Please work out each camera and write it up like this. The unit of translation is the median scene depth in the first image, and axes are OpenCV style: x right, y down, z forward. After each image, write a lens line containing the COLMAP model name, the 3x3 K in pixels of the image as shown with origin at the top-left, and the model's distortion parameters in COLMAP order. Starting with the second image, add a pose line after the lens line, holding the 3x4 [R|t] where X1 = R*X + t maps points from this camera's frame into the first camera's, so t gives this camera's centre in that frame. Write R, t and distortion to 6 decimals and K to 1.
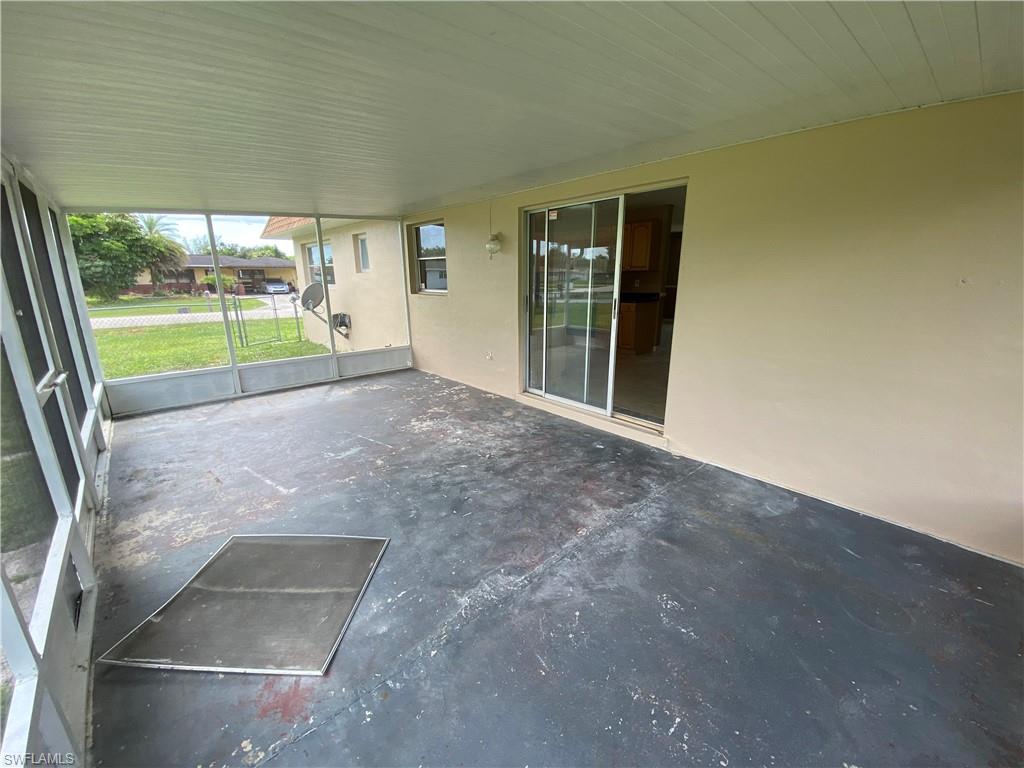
lens RADIAL K [[412.3, 0, 512.0], [0, 412.3, 384.0], [0, 0, 1]] dist [-0.000791, -0.000217]
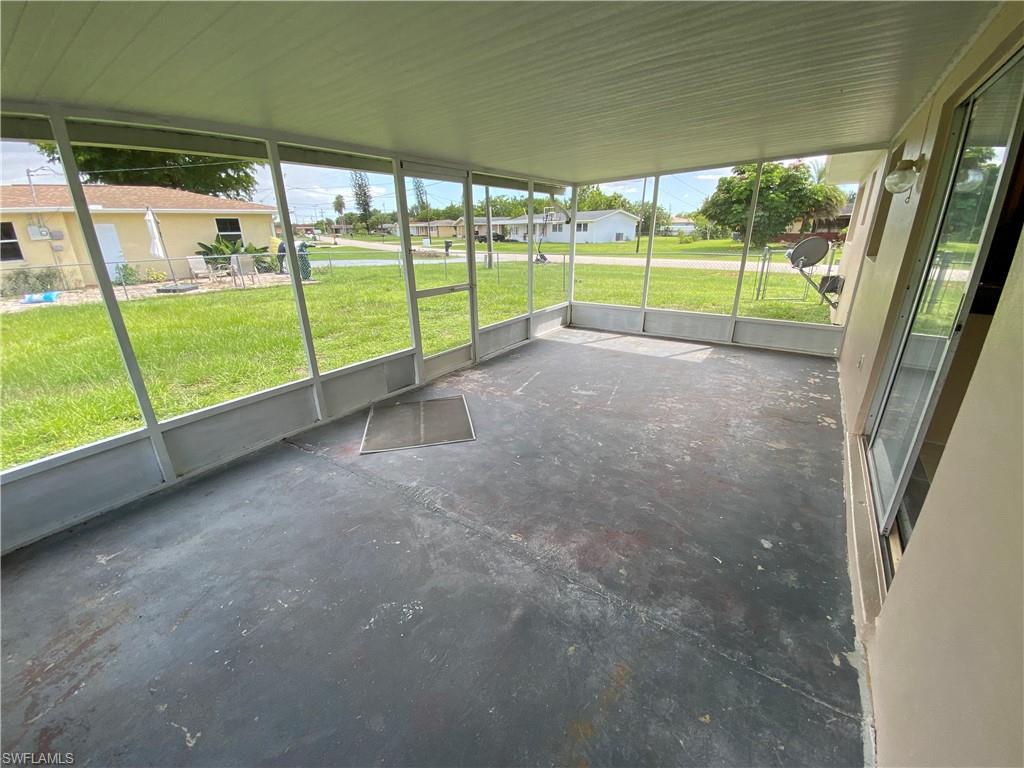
lens RADIAL K [[435.1, 0, 512.5], [0, 435.1, 396.2], [0, 0, 1]] dist [-0.030825, -0.000444]
pose [[0.192652, 0.353913, -0.915222, 0.672752], [-0.233983, 0.922358, 0.307420, -0.145248], [0.952962, 0.154921, 0.260504, 0.533372]]
